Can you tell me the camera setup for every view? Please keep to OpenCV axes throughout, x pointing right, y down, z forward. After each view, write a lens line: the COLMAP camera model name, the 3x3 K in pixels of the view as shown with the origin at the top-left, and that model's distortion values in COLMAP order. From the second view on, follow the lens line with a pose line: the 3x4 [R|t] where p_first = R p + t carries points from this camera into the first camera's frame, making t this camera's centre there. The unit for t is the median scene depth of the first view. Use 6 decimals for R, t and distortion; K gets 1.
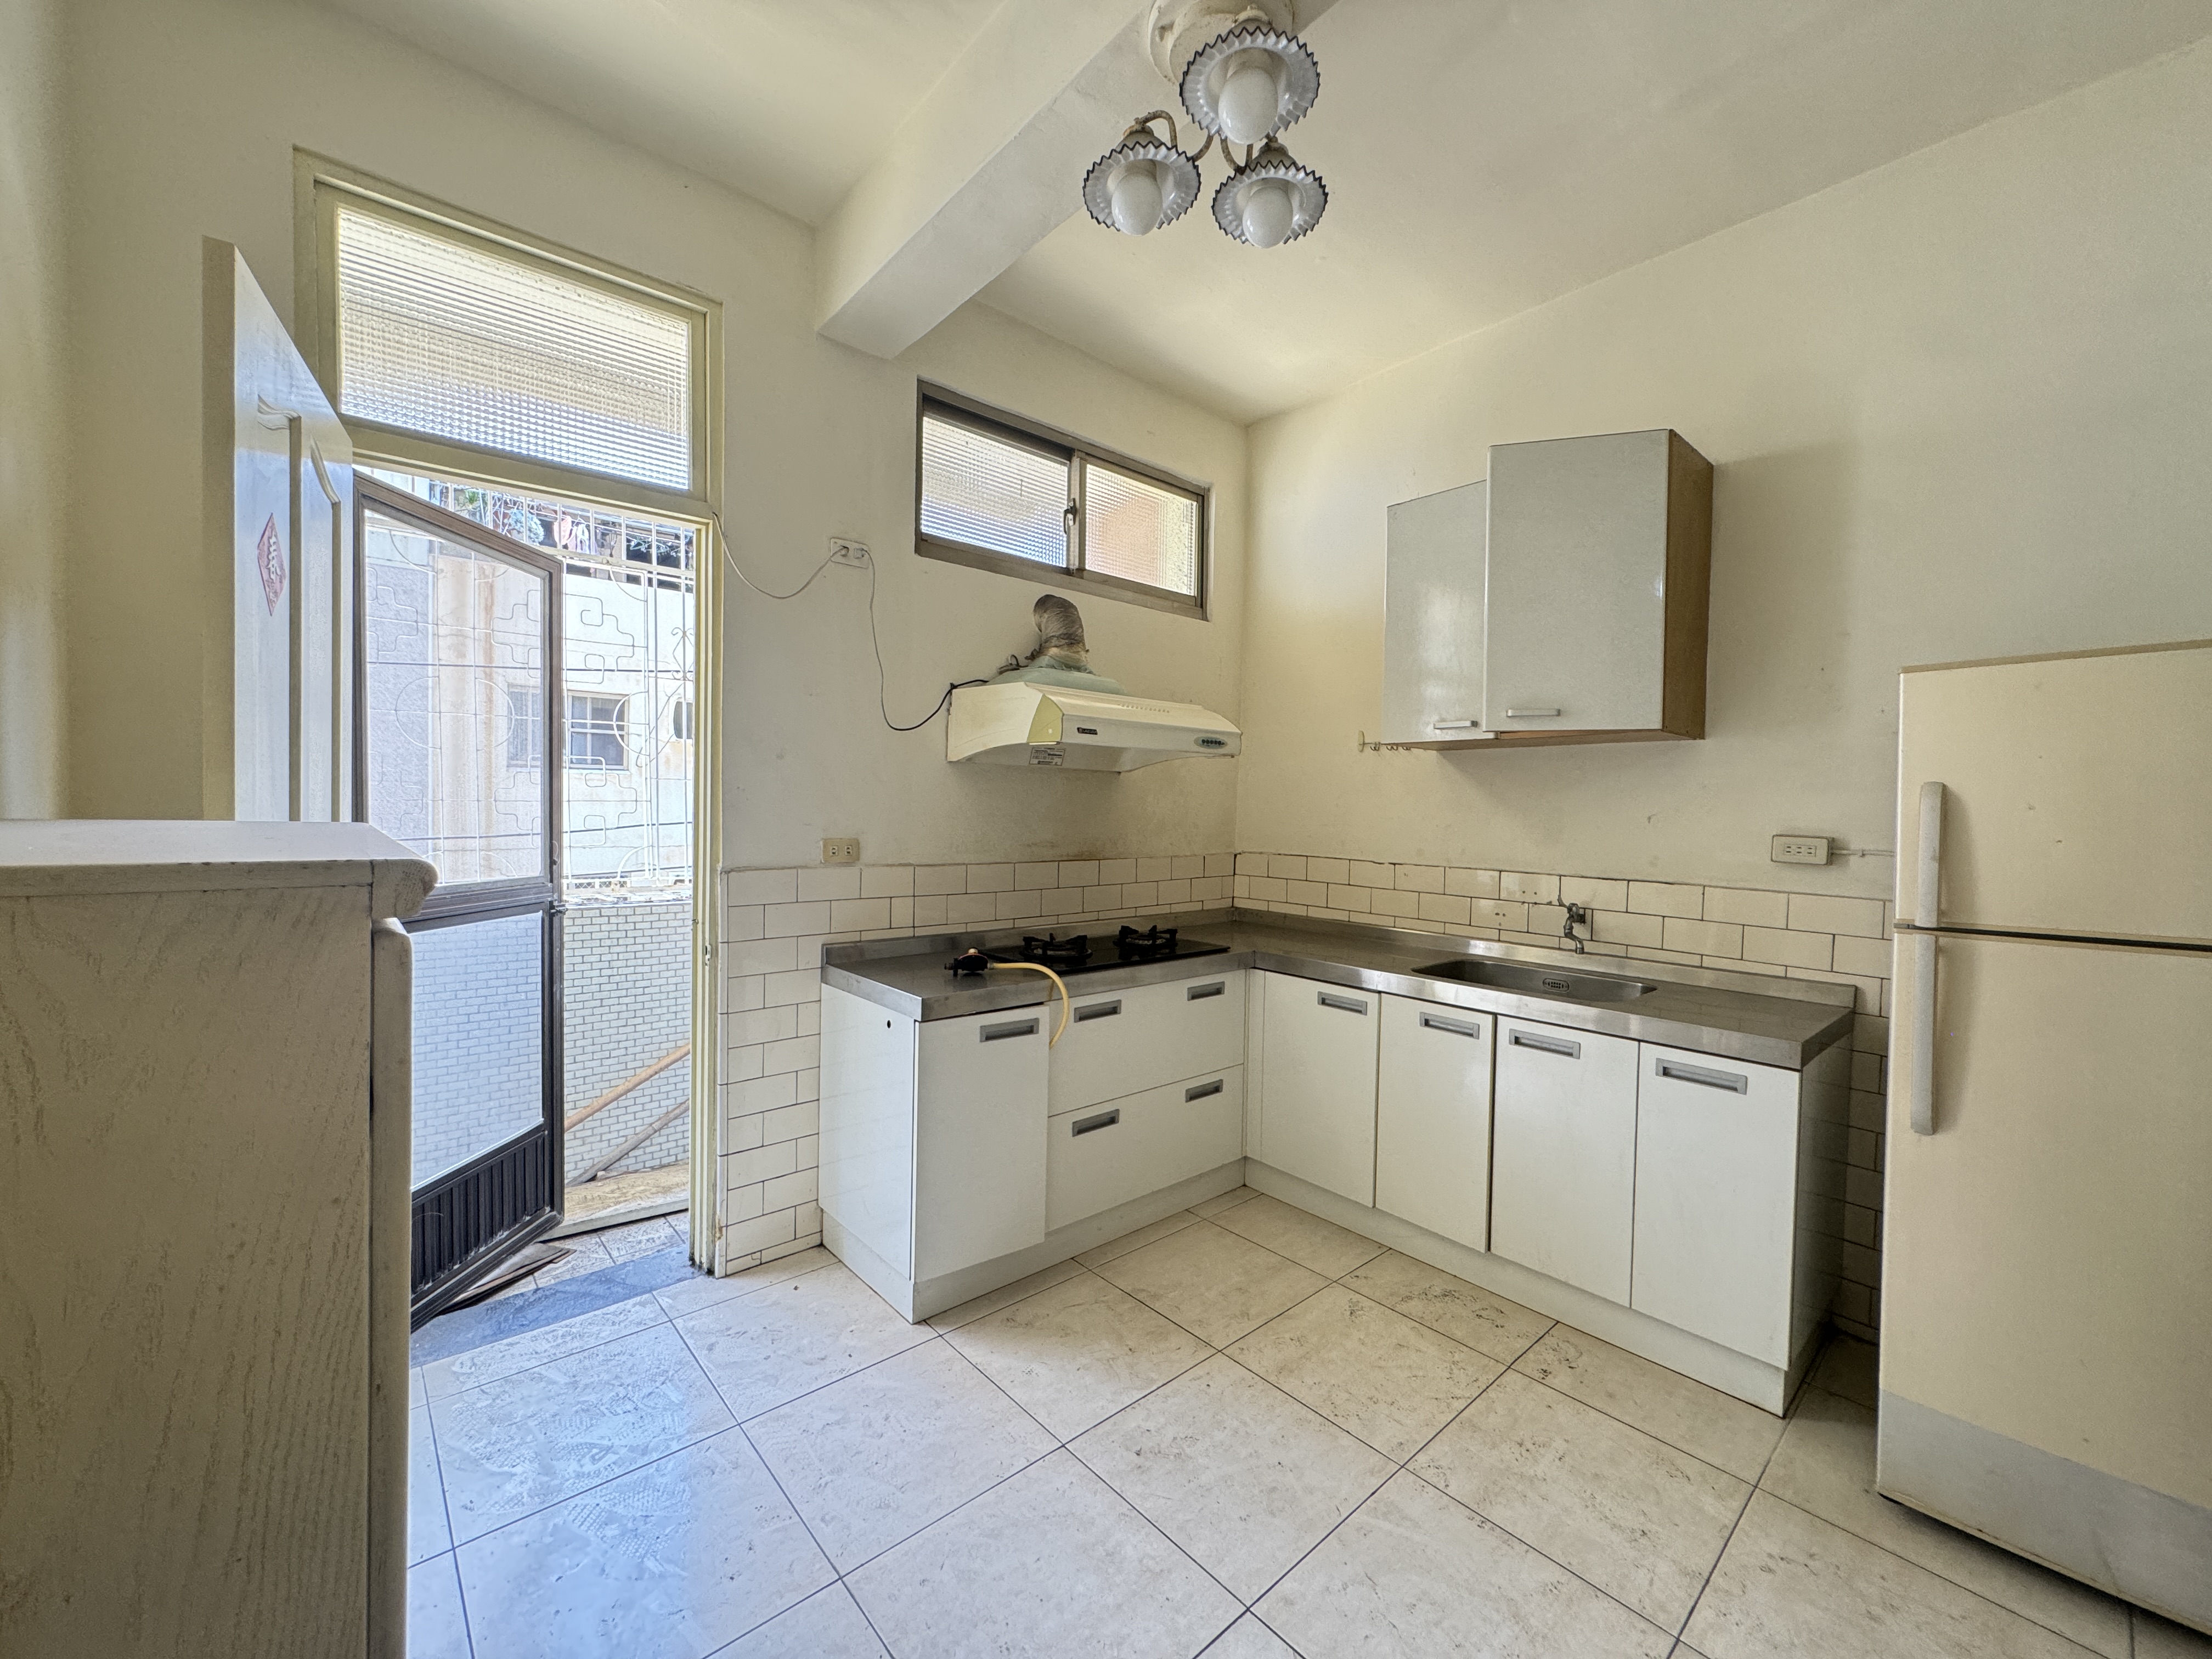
lens RADIAL K [[883.9, 0, 1106.6], [0, 883.9, 826.9], [0, 0, 1]] dist [-0.002858, 0.000889]
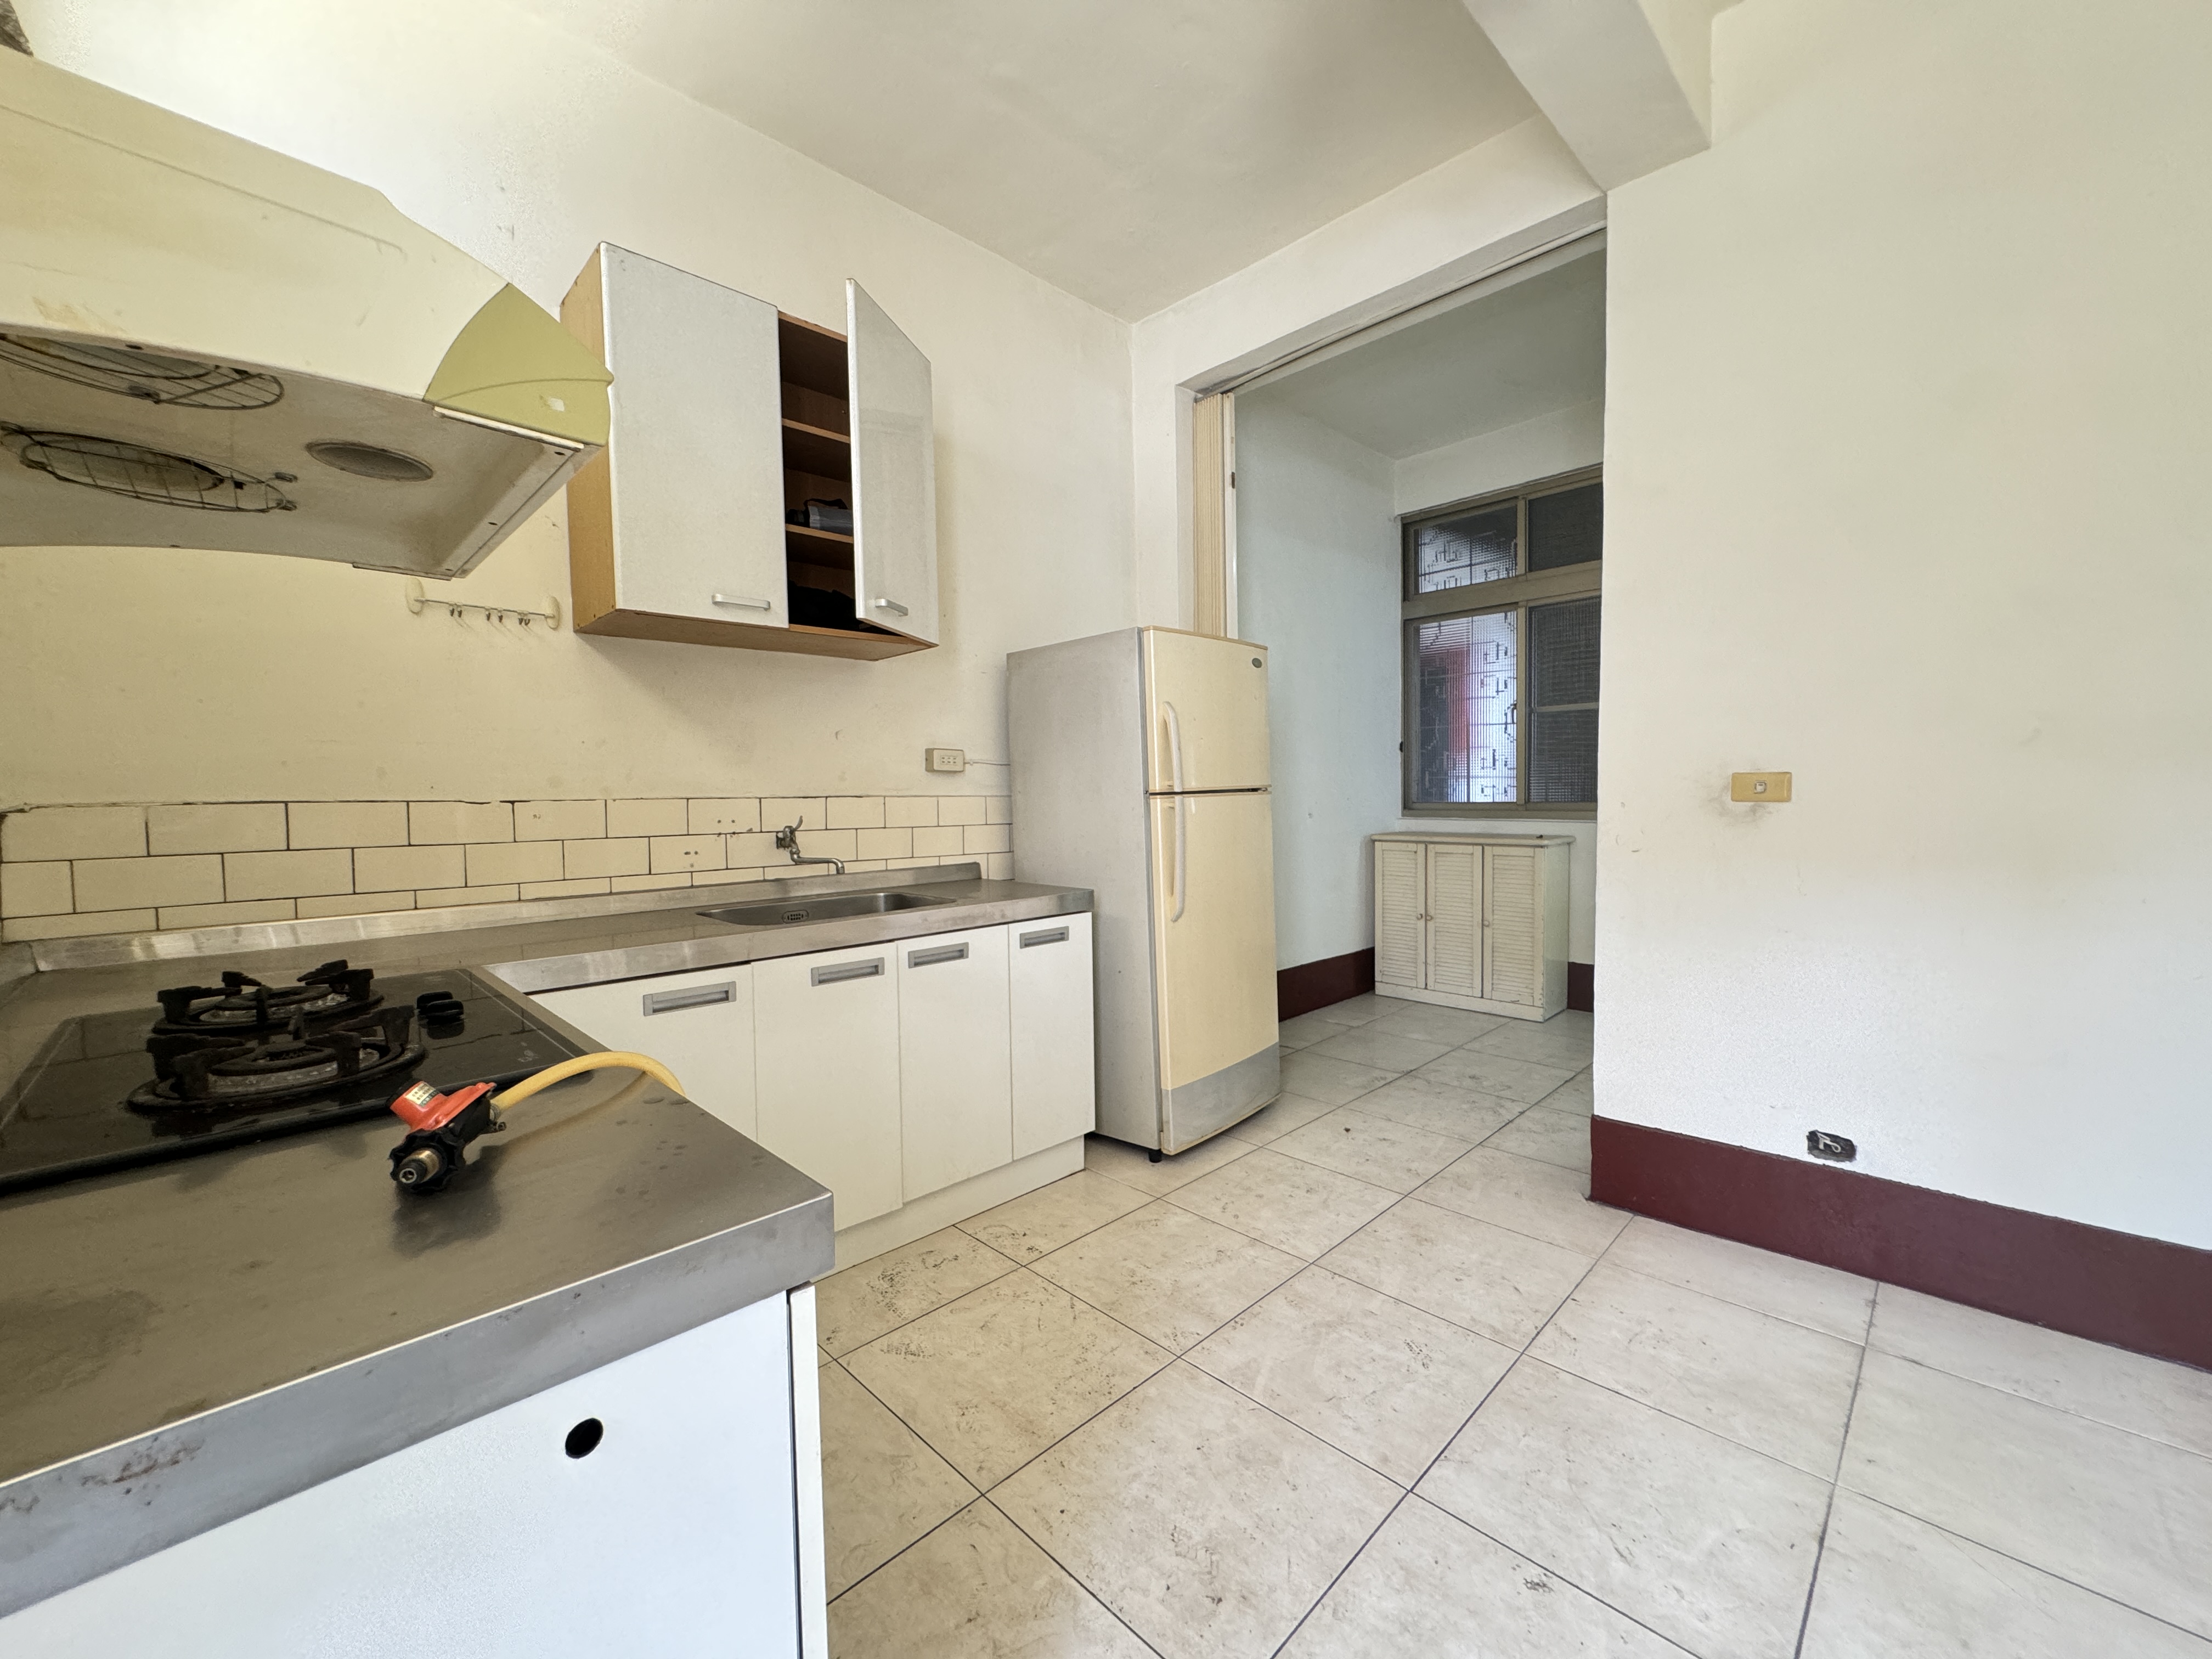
lens RADIAL K [[883.9, 0, 1107.6], [0, 883.9, 828.0], [0, 0, 1]] dist [-0.002858, 0.000889]
pose [[-0.057160, -0.061543, 0.996466, -0.546524], [0.037813, 0.997249, 0.063761, 0.059249], [-0.997649, 0.041324, -0.054676, 0.992305]]
